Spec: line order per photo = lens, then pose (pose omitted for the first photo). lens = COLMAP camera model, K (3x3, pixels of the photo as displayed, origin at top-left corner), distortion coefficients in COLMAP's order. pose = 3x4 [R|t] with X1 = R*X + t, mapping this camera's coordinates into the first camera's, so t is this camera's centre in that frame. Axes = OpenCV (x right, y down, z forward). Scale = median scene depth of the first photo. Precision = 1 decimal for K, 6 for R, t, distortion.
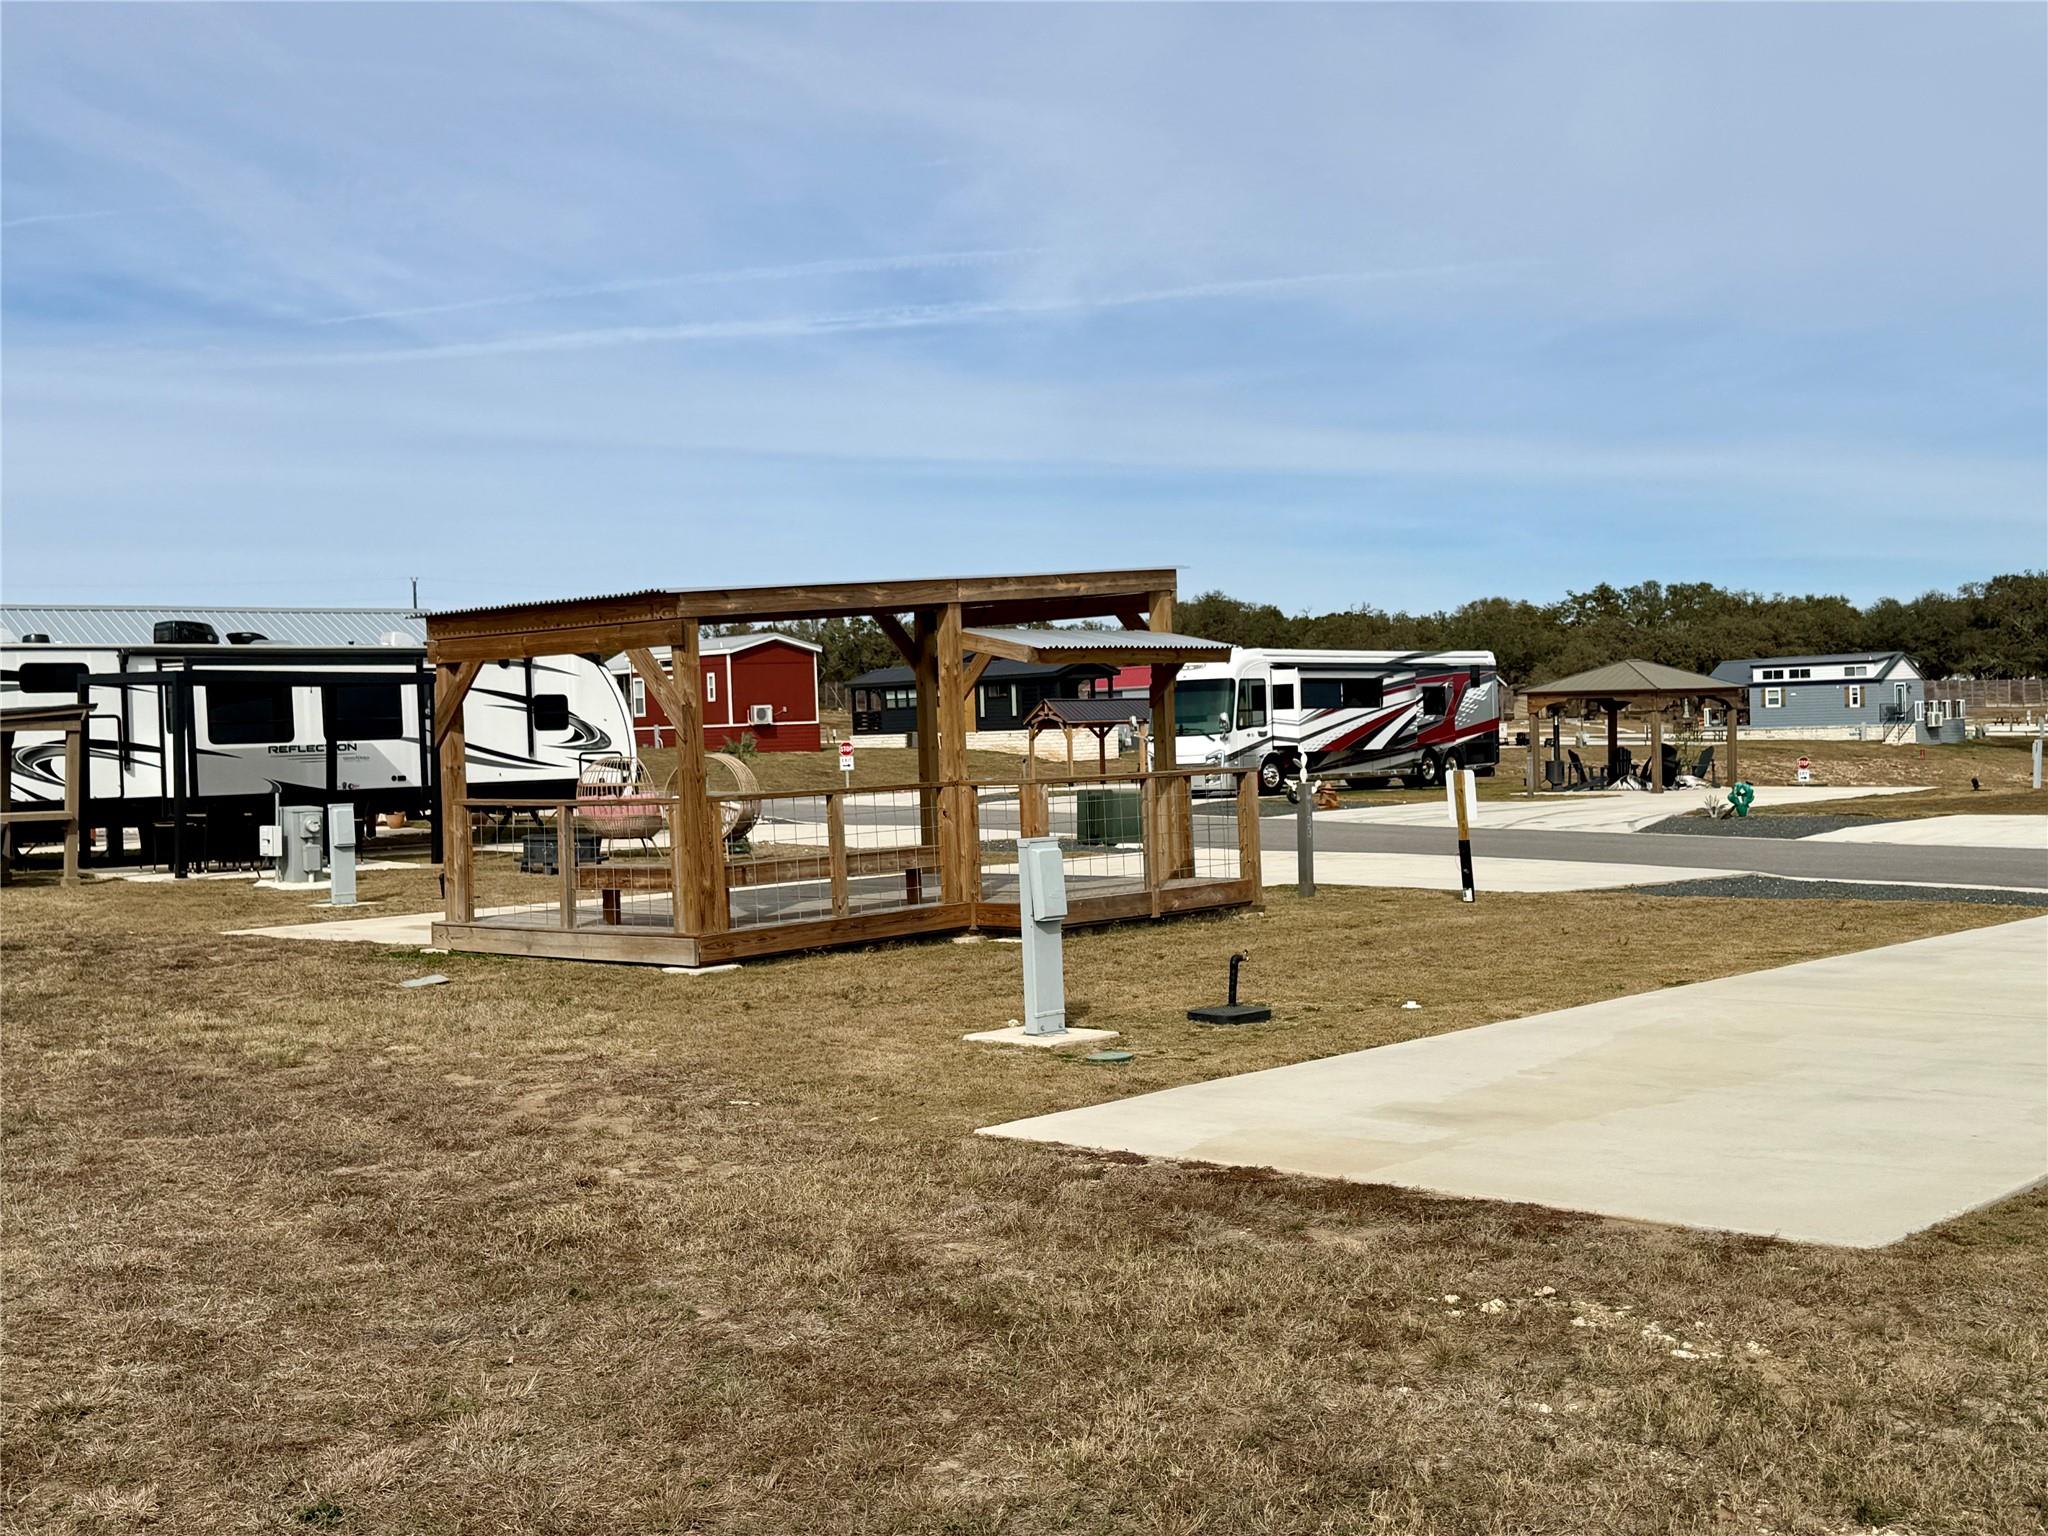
lens RADIAL K [[2280.7, 0, 1024.0], [0, 2280.7, 768.0], [0, 0, 1]] dist [0.056694, -0.009917]
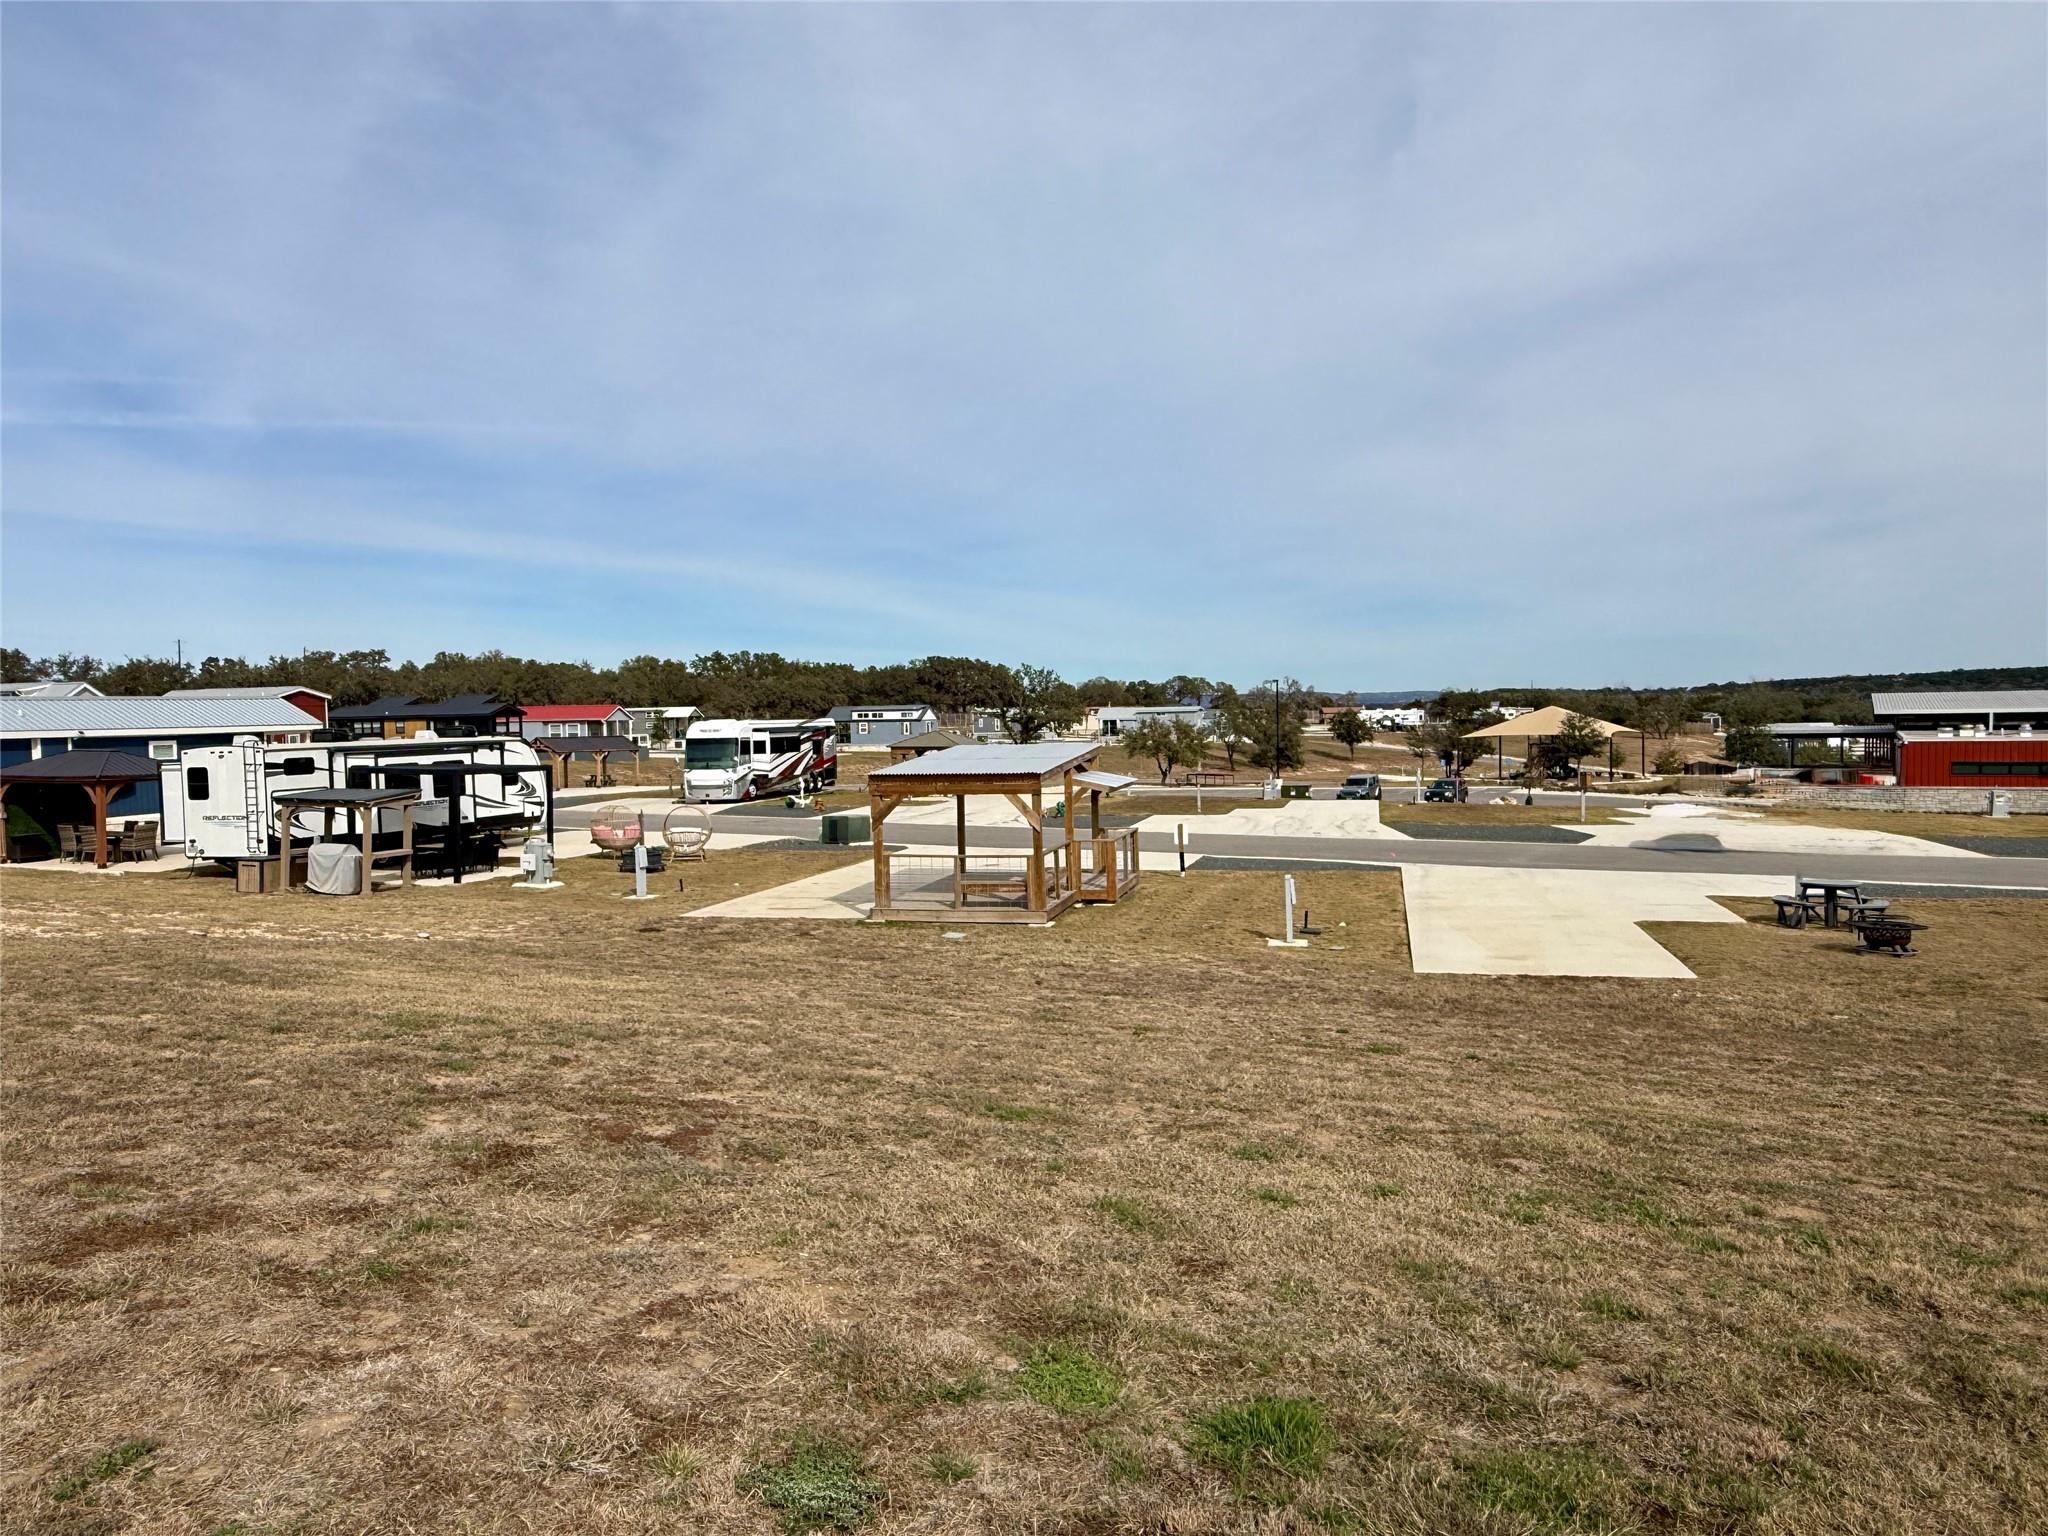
lens RADIAL K [[1450.5, 0, 1024.0], [0, 1450.5, 768.0], [0, 0, 1]] dist [-0.031902, -0.000831]
pose [[0.863070, -0.005725, 0.505052, -0.287649], [-0.001537, 0.999901, 0.013960, -0.031007], [-0.505082, -0.012825, 0.862976, -0.103831]]
